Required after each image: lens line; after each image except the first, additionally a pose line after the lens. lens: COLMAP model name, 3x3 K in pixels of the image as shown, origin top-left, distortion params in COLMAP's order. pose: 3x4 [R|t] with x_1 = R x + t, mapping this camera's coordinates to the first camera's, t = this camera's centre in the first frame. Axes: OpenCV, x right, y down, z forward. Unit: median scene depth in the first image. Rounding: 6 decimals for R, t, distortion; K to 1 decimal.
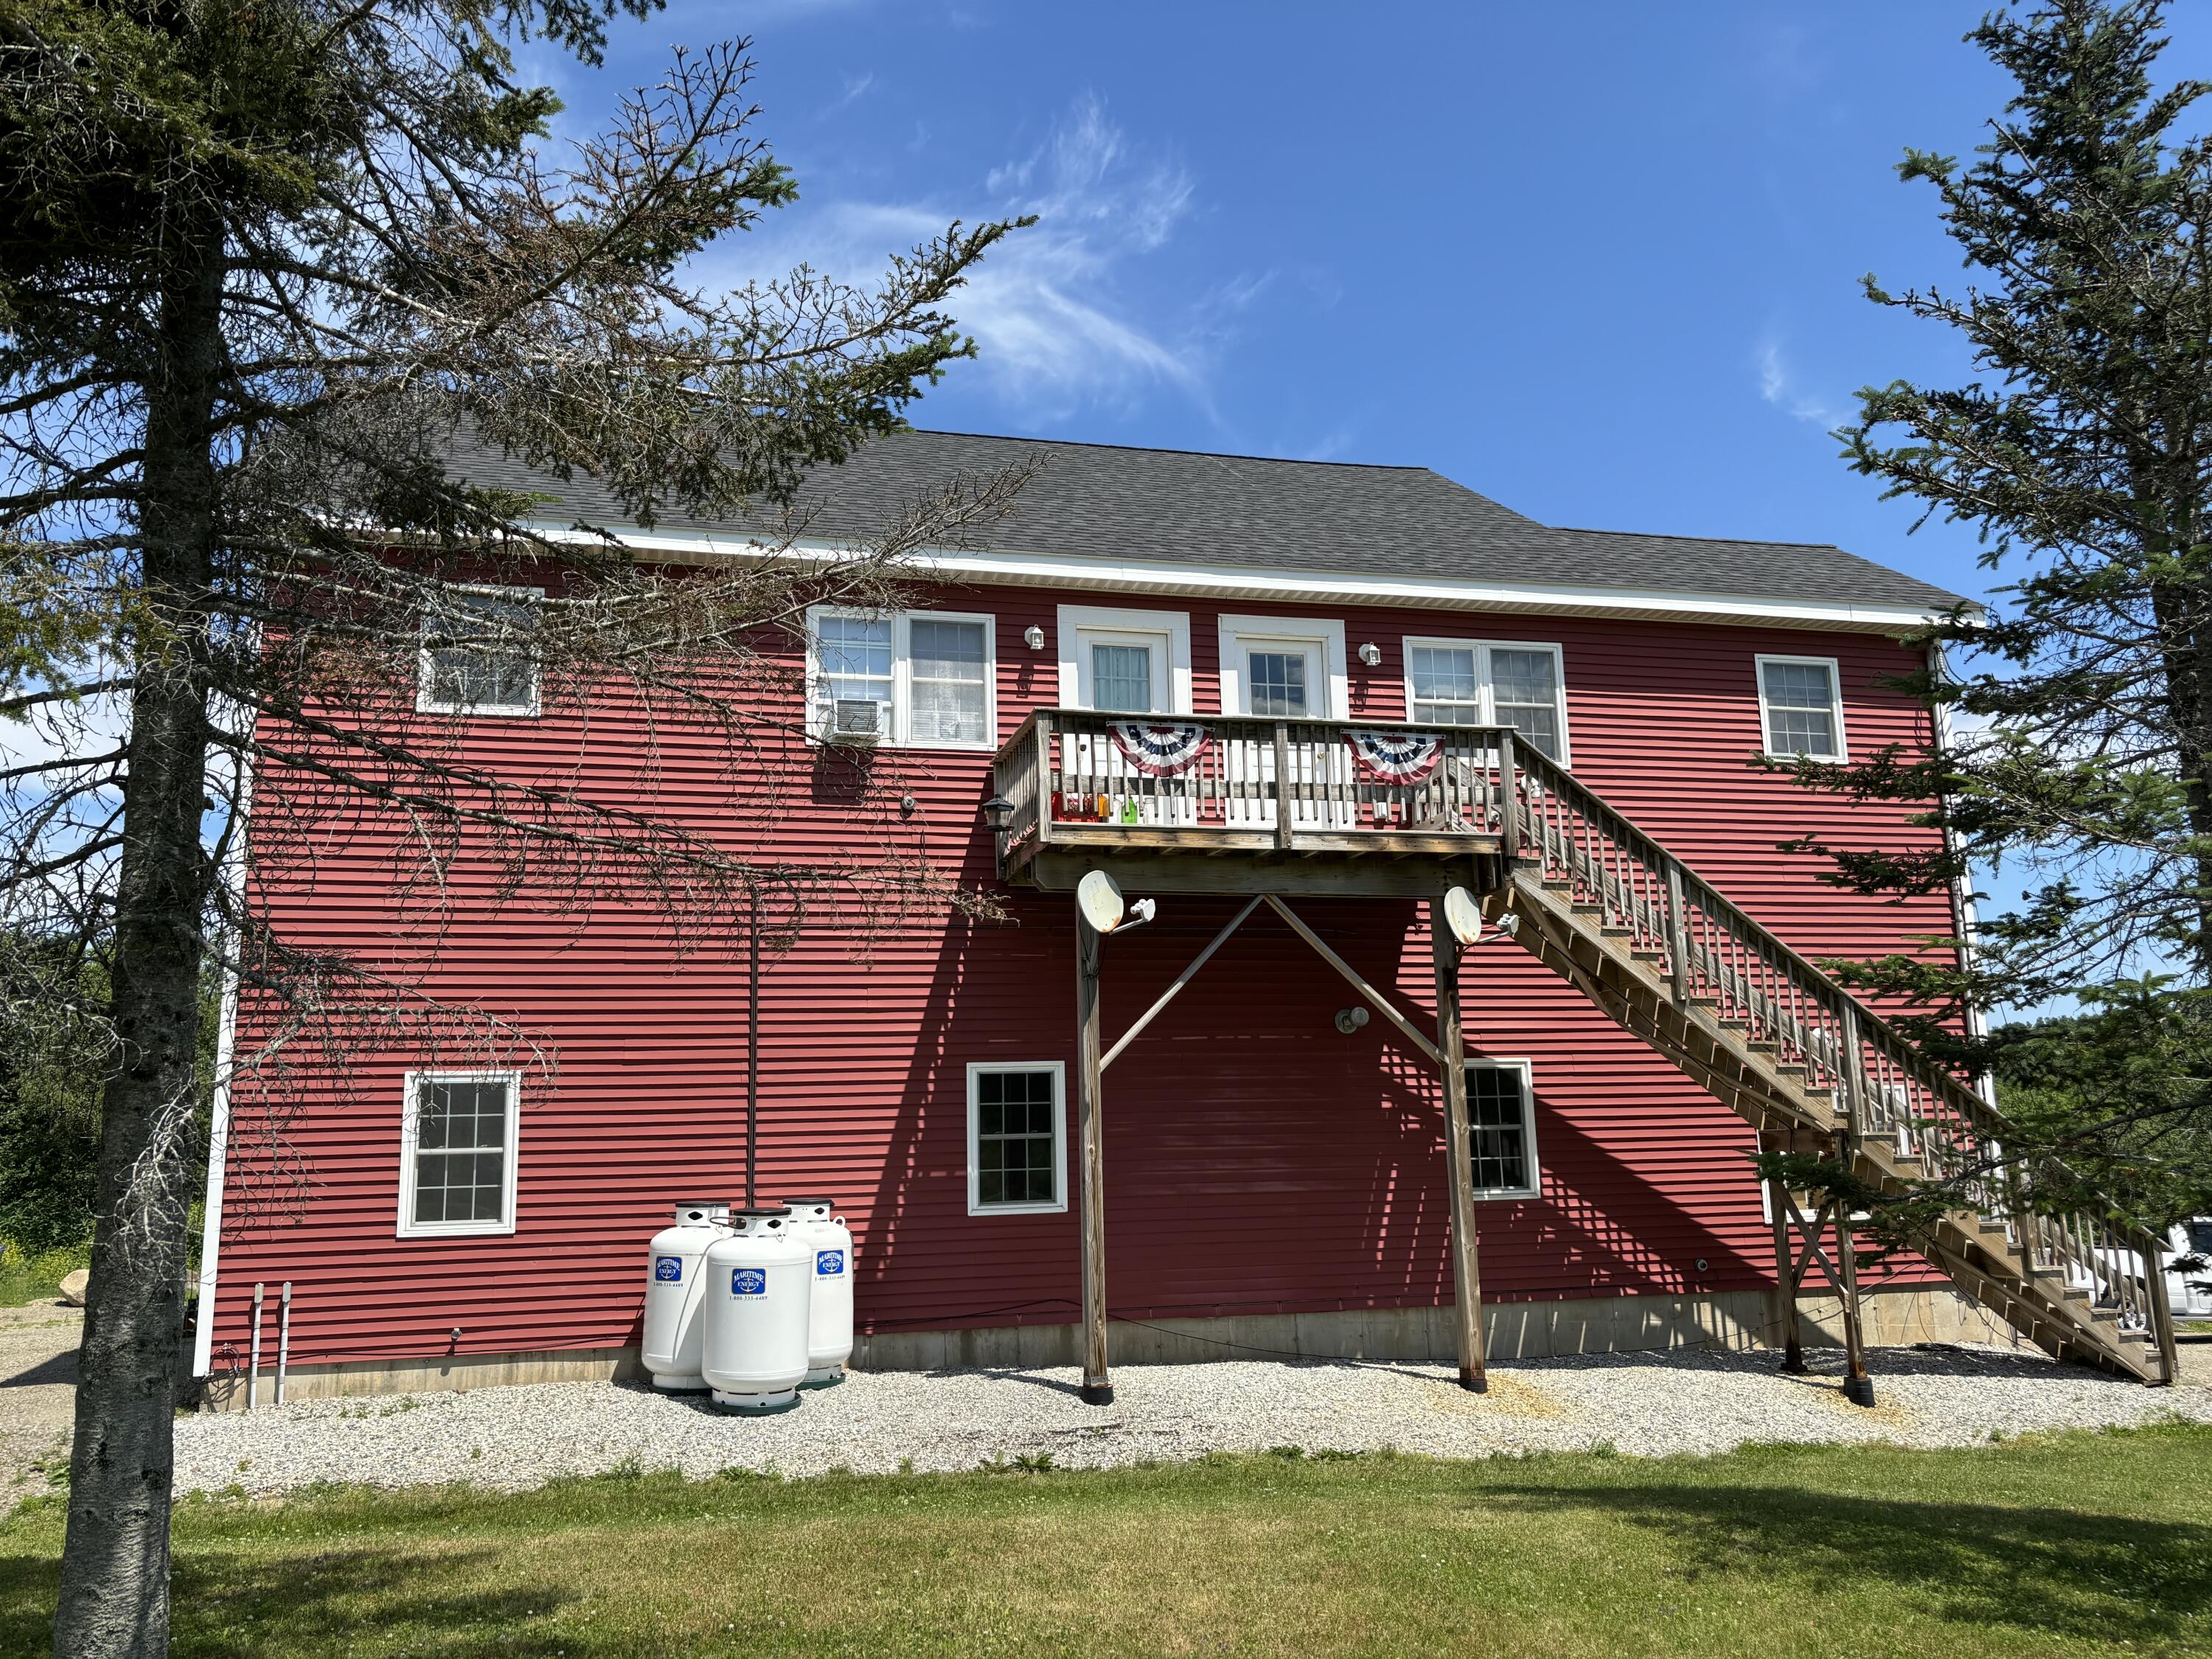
lens RADIAL K [[1665.1, 0, 1091.7], [0, 1665.1, 852.7], [0, 0, 1]] dist [0.050024, -0.055277]
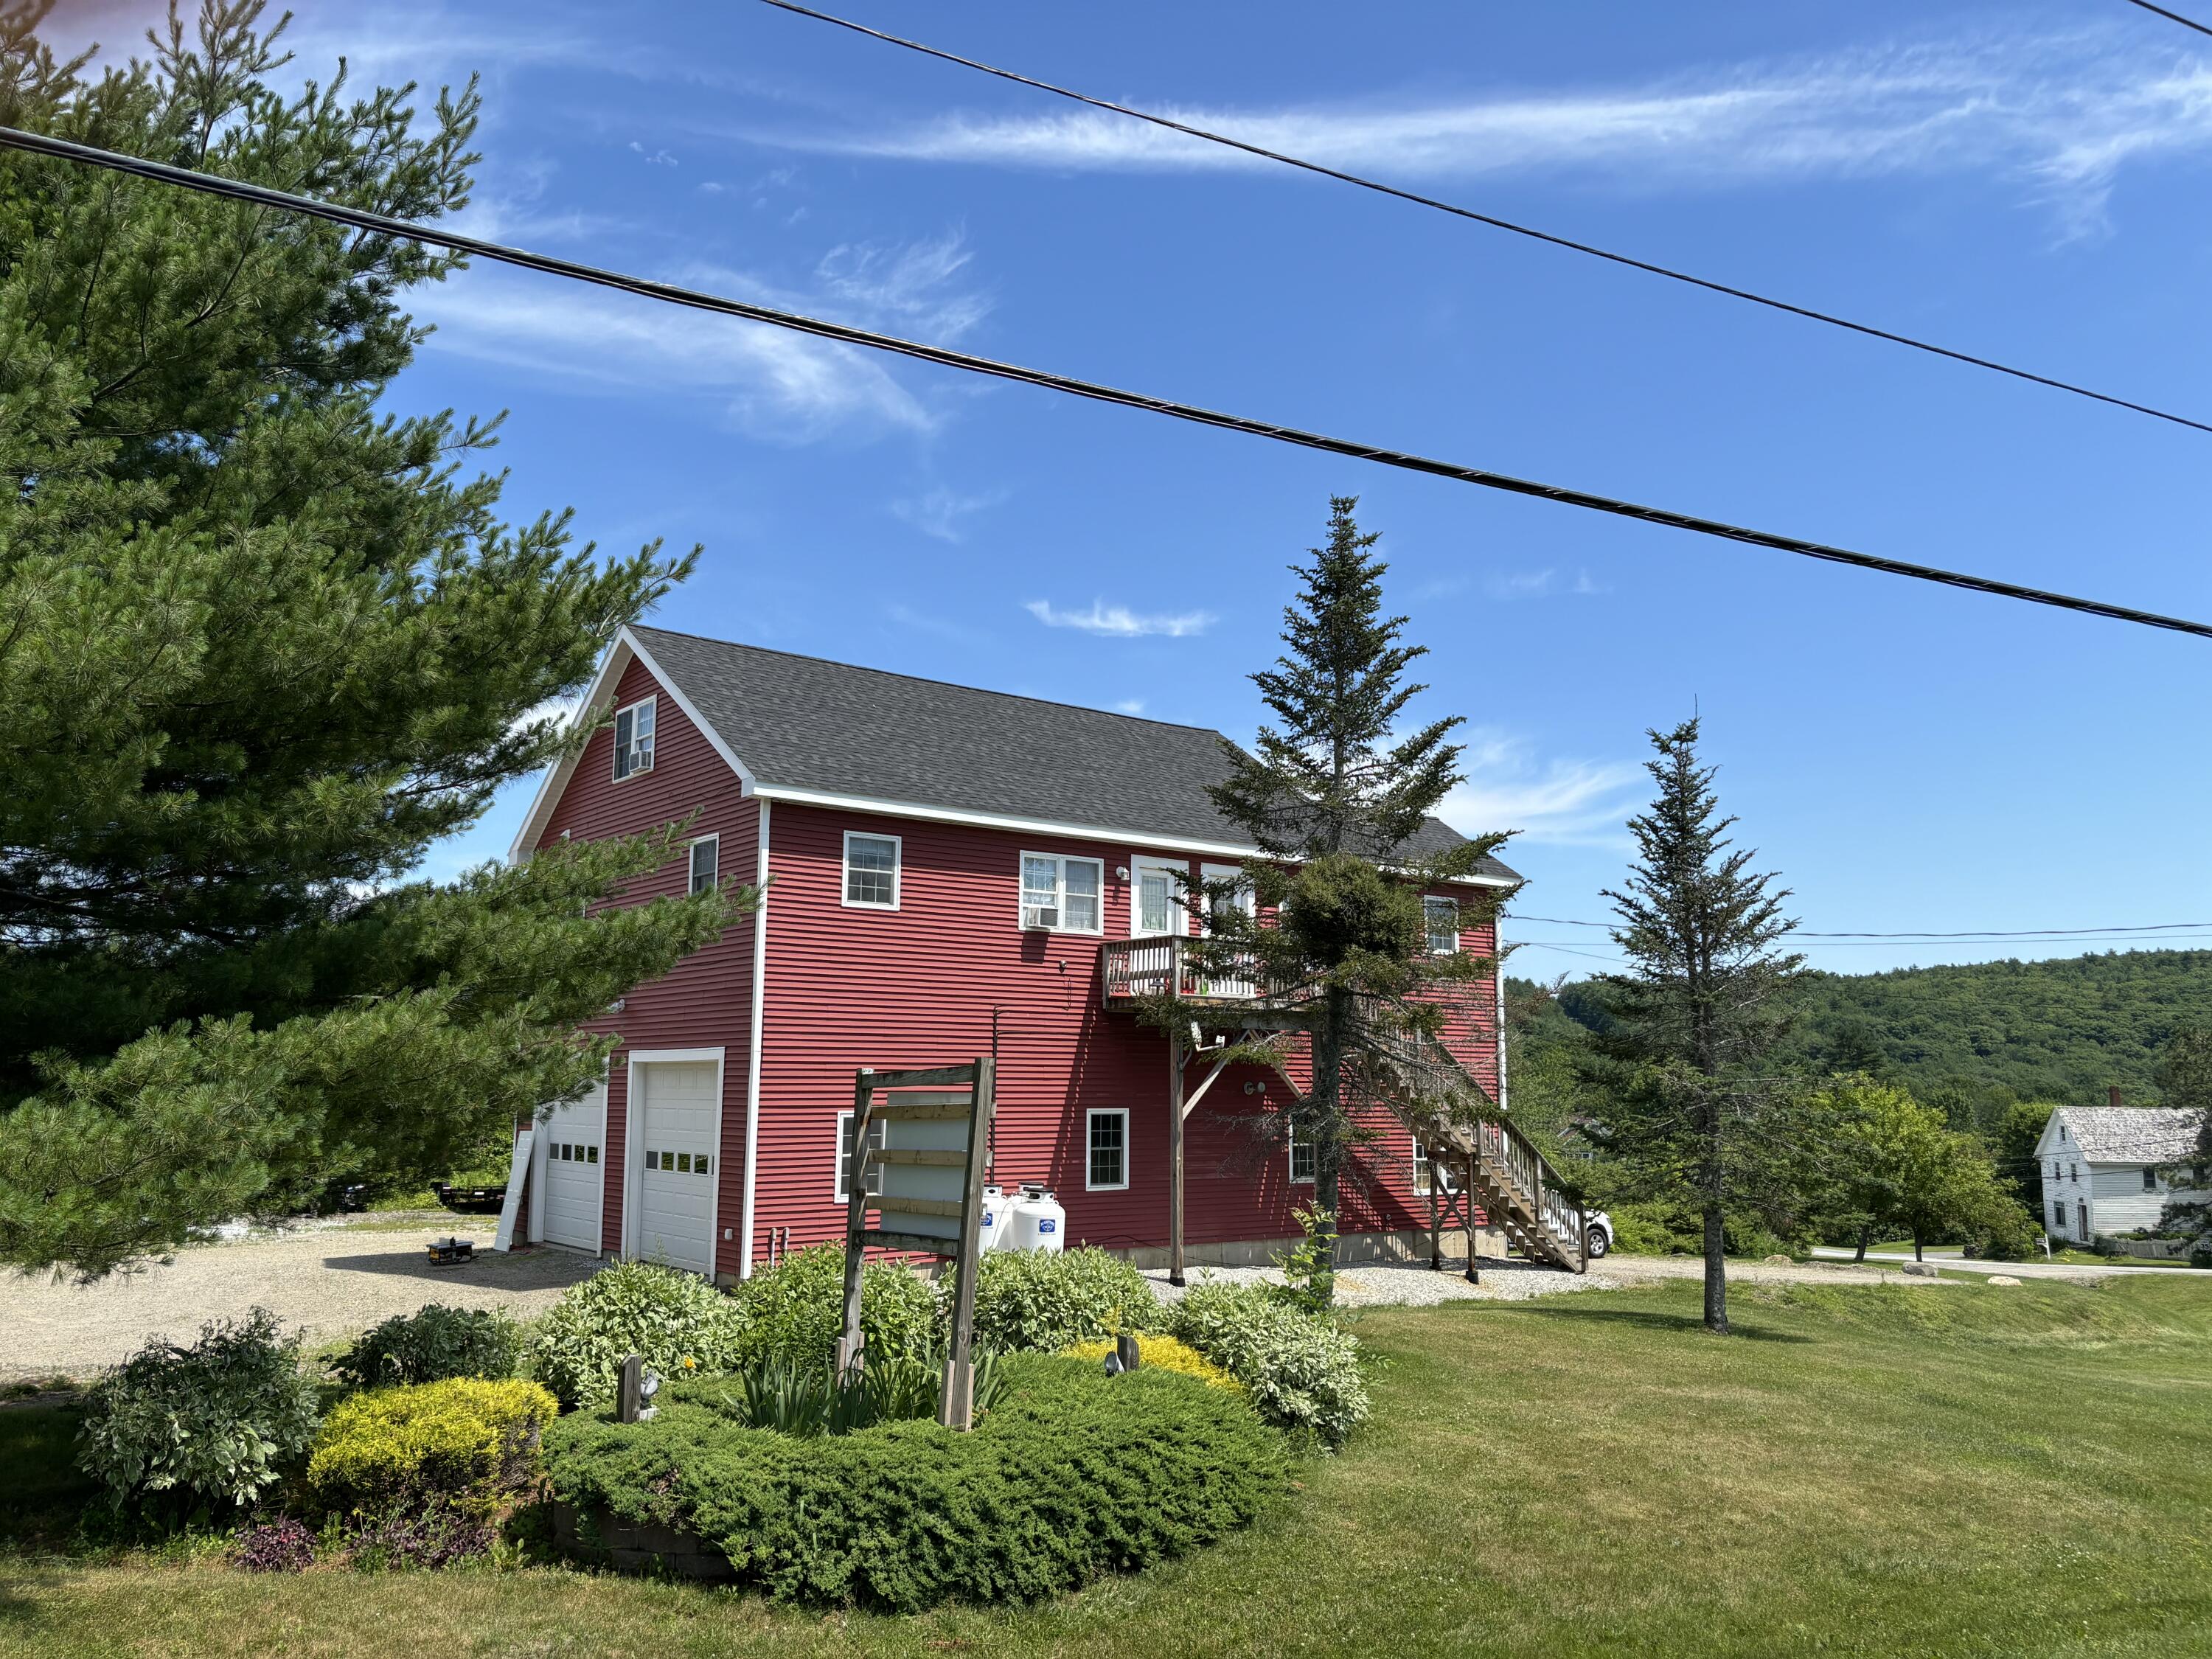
lens RADIAL K [[1665.1, 0, 1108.6], [0, 1665.1, 833.6], [0, 0, 1]] dist [0.050024, -0.055277]
pose [[0.911060, 0.092286, 0.401812, -0.833000], [-0.101415, 0.994843, 0.001456, -0.184693], [-0.399606, -0.042076, 0.915721, -0.698060]]
